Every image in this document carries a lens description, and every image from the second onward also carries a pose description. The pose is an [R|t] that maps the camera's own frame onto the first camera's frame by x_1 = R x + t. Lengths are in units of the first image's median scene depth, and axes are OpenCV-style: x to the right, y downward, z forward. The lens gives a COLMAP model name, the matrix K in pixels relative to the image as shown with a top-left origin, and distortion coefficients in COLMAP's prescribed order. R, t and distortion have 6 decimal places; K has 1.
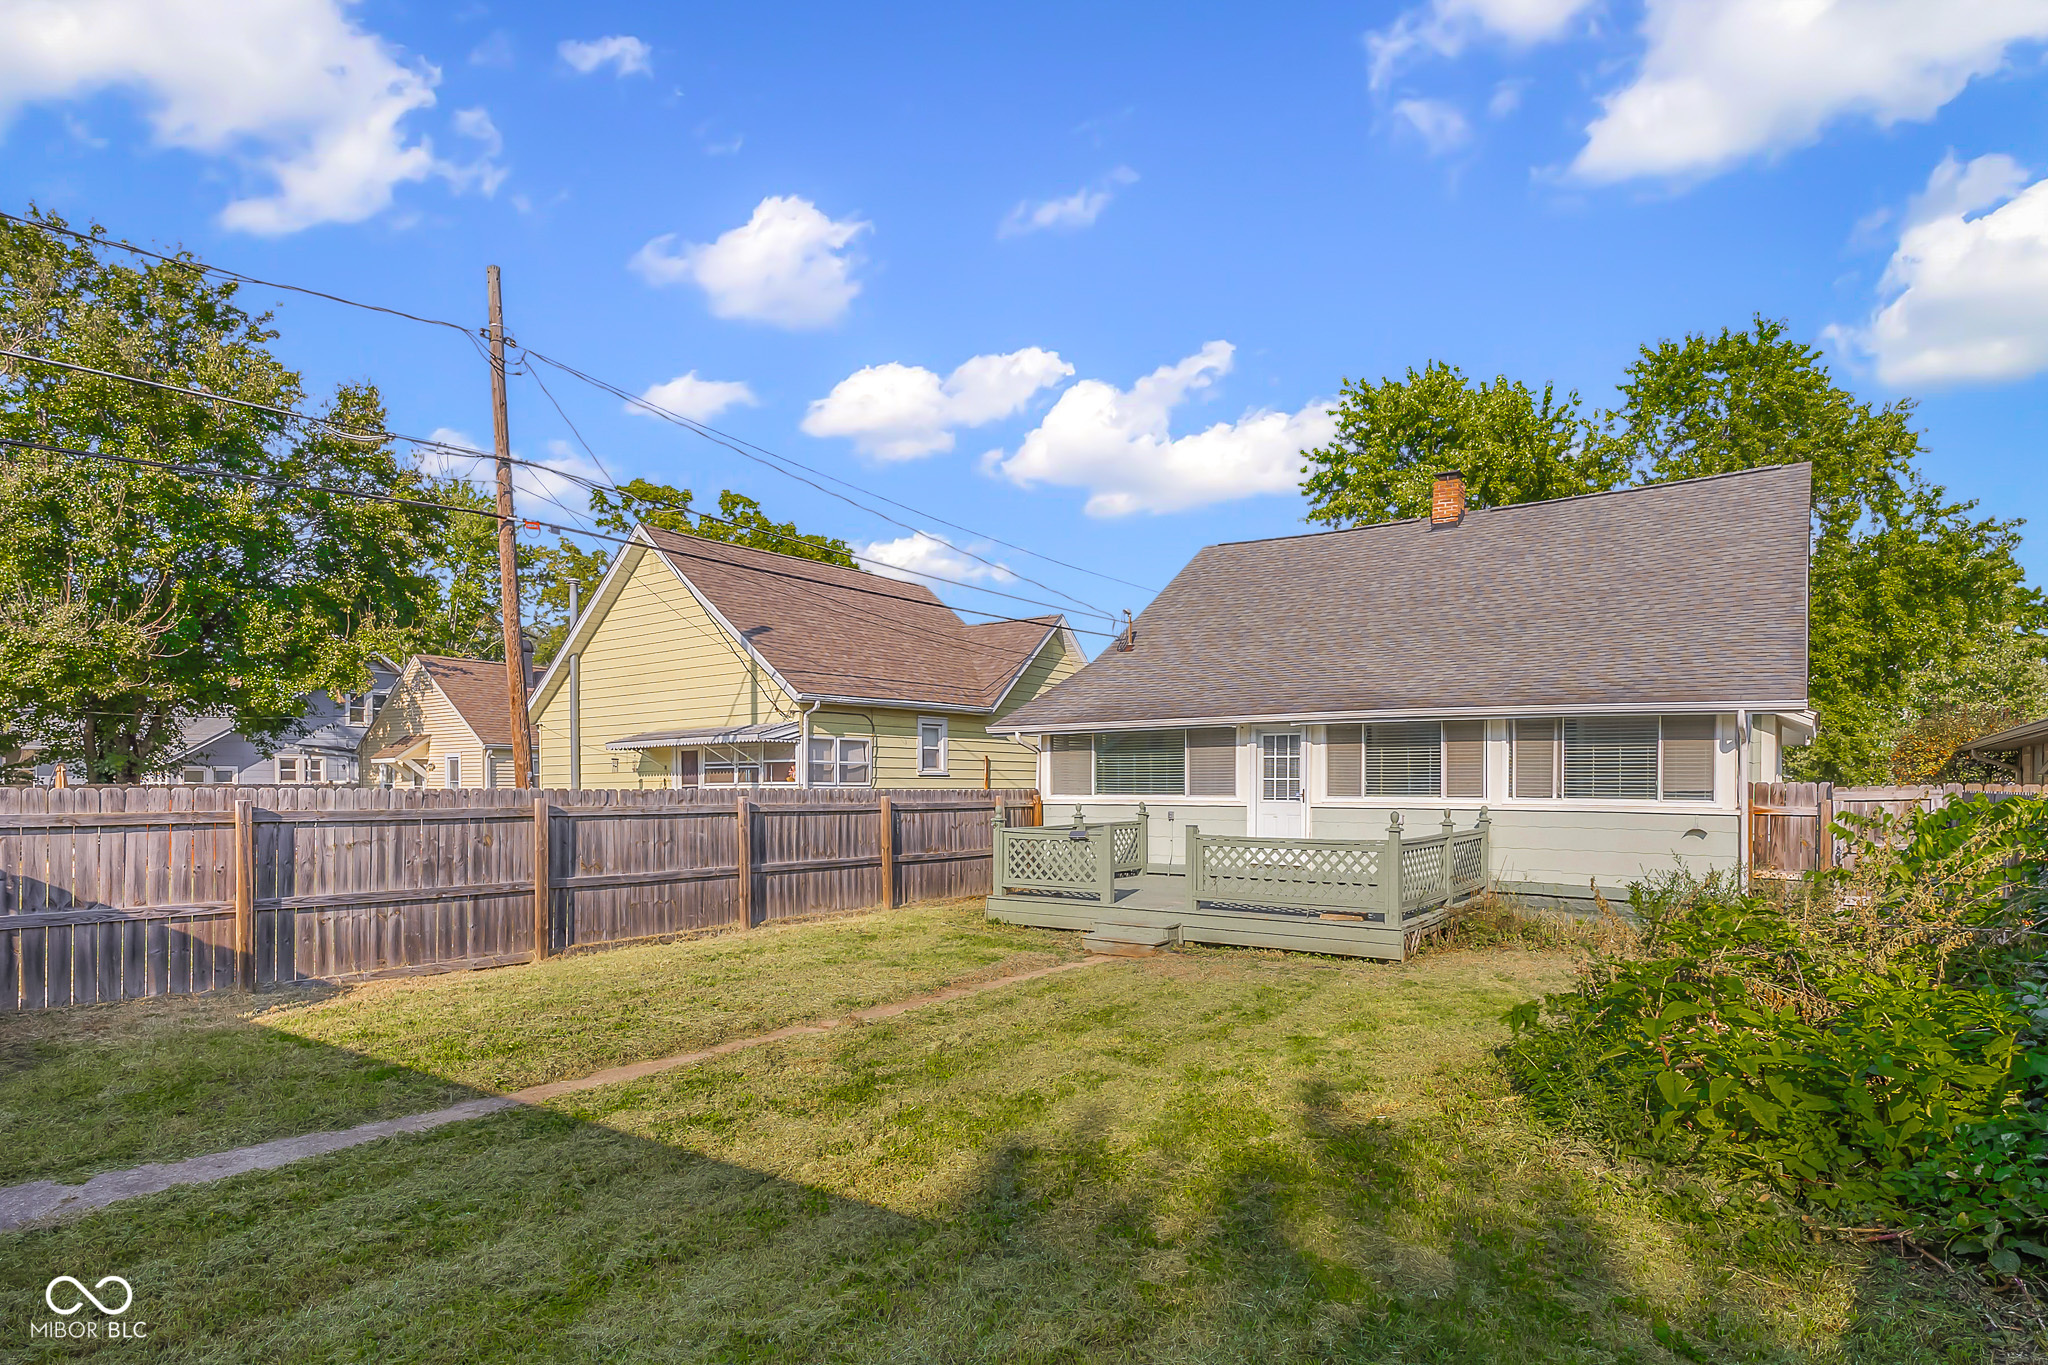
lens RADIAL K [[1089.8, 0, 1004.8], [0, 1089.8, 777.4], [0, 0, 1]] dist [-0.001573, -0.000808]
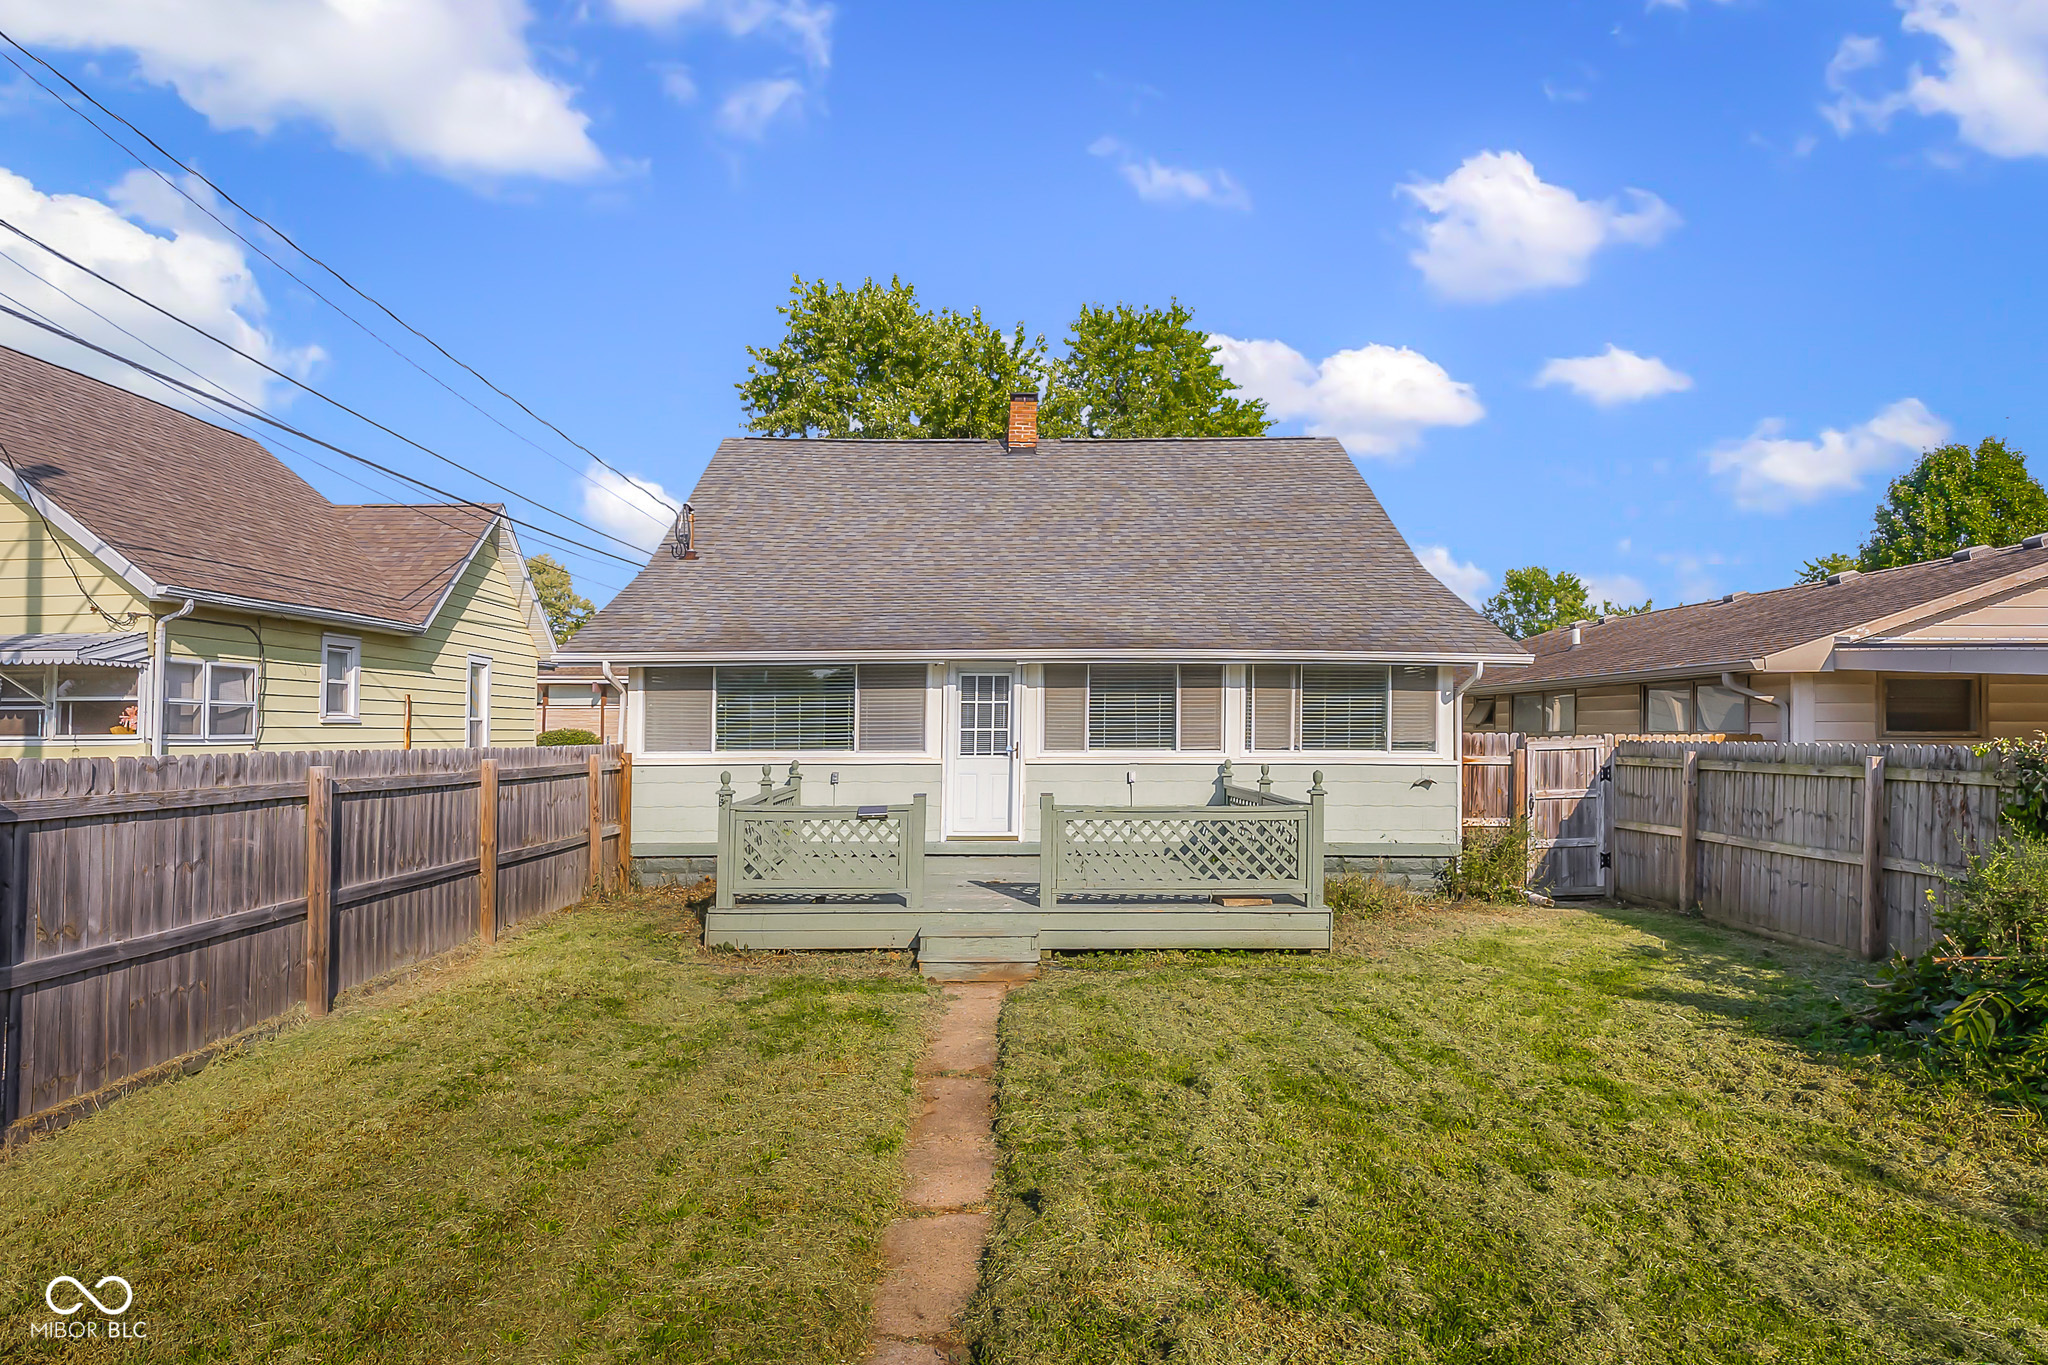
lens RADIAL K [[1190.6, 0, 979.3], [0, 1190.6, 685.6], [0, 0, 1]] dist [0.000888, 0.000632]
pose [[0.808698, 0.019452, 0.587902, -0.268548], [-0.000877, 0.999492, -0.031865, -0.003047], [-0.588223, 0.025253, 0.808304, 0.282055]]
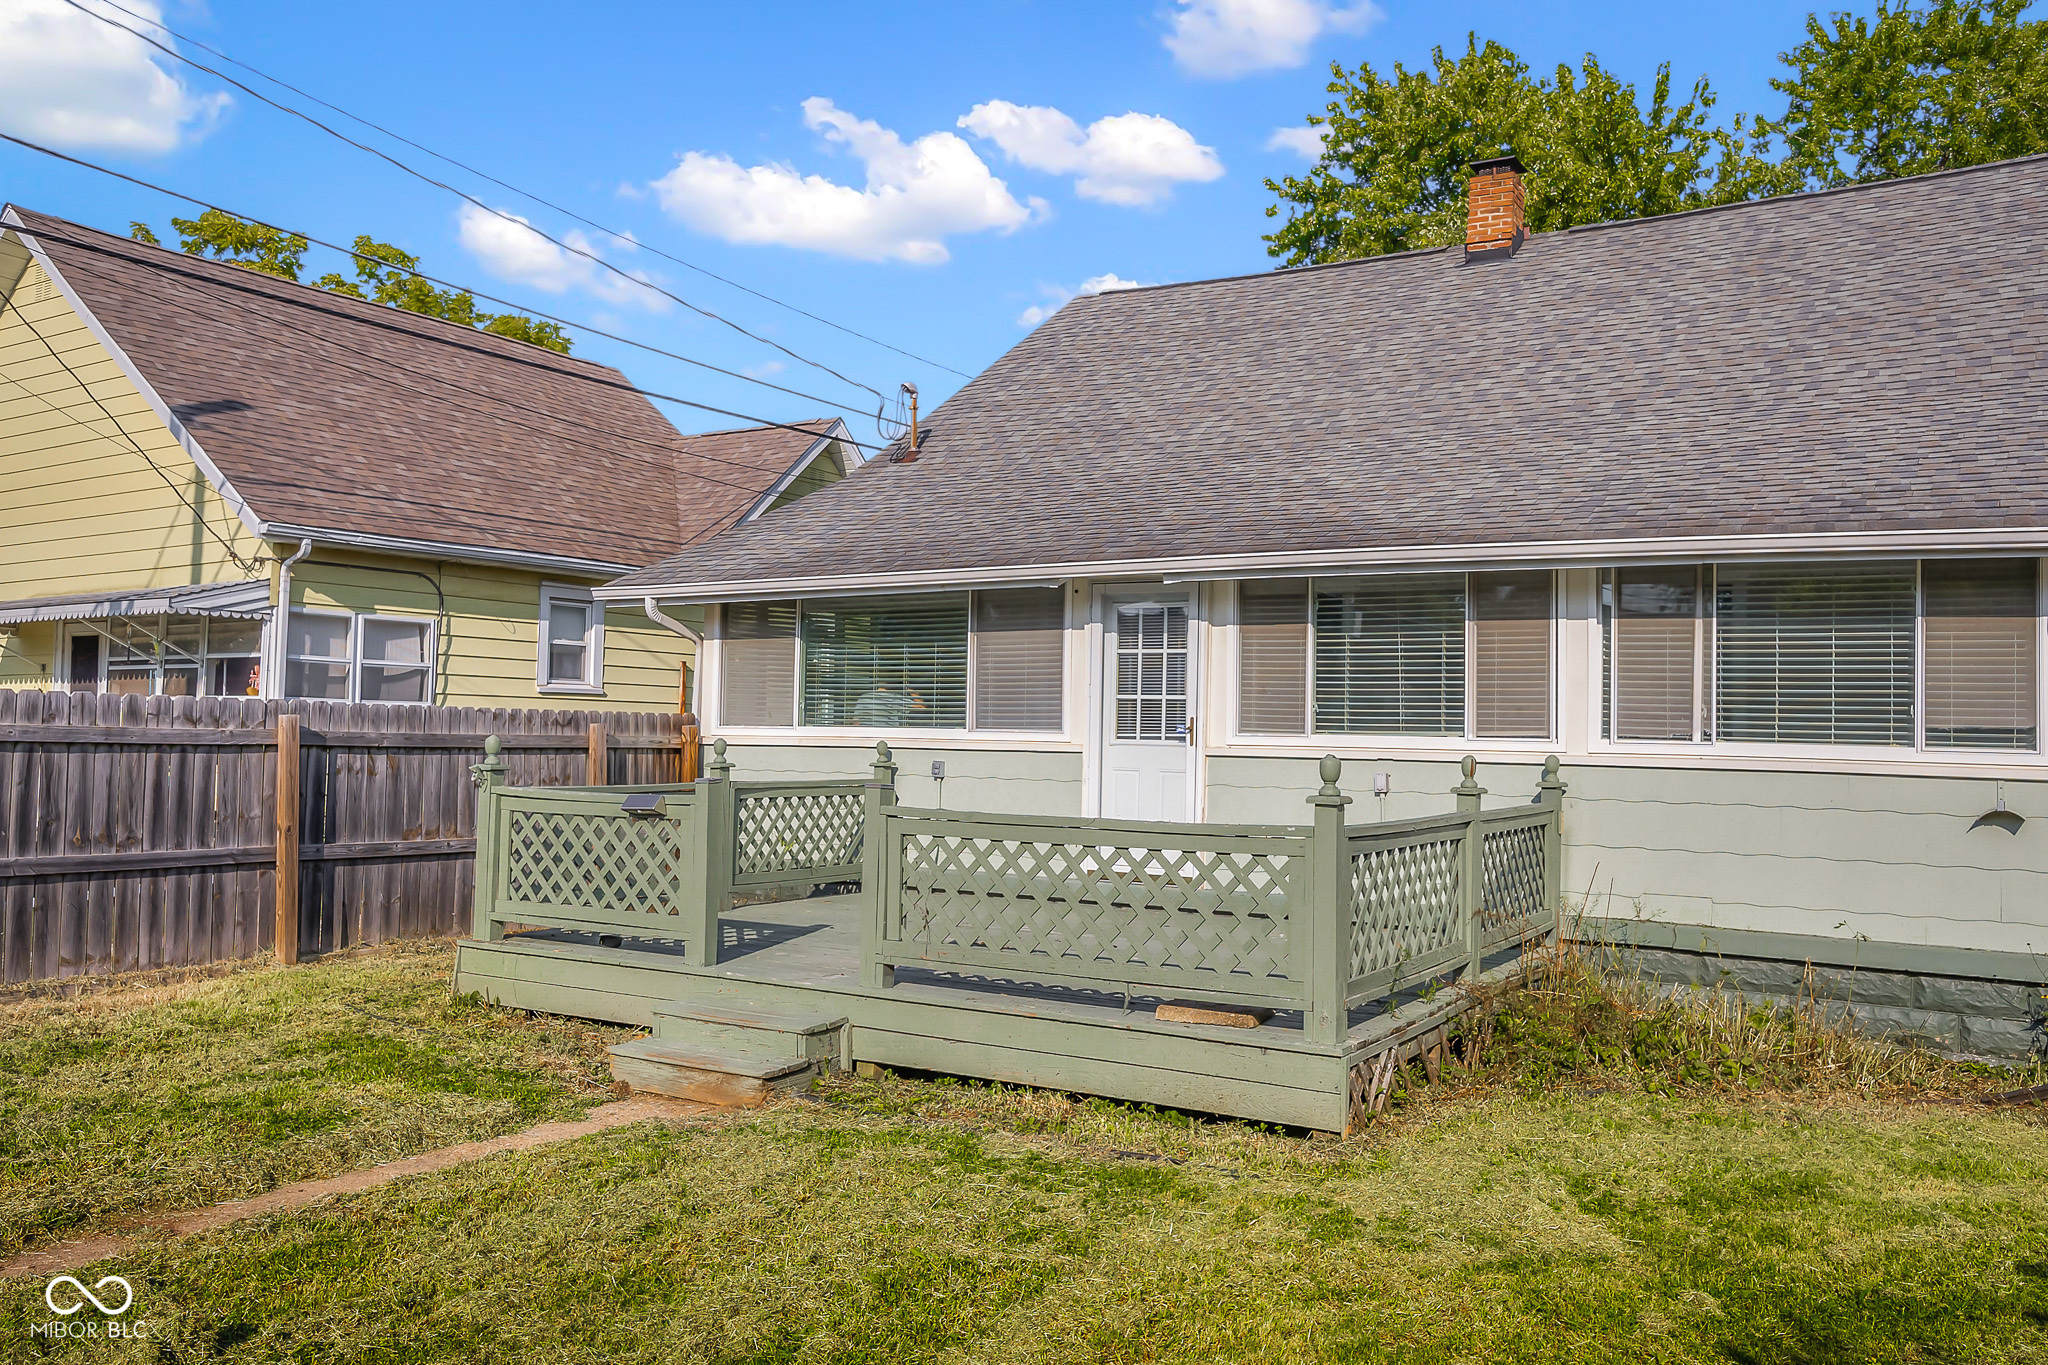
lens RADIAL K [[1590.5, 0, 1021.8], [0, 1590.5, 655.2], [0, 0, 1]] dist [-0.000511, 0.012422]
pose [[0.995933, 0.022706, 0.087186, 0.132461], [-0.018824, 0.998806, -0.045086, 0.015817], [-0.088106, 0.043261, 0.995171, 0.292701]]
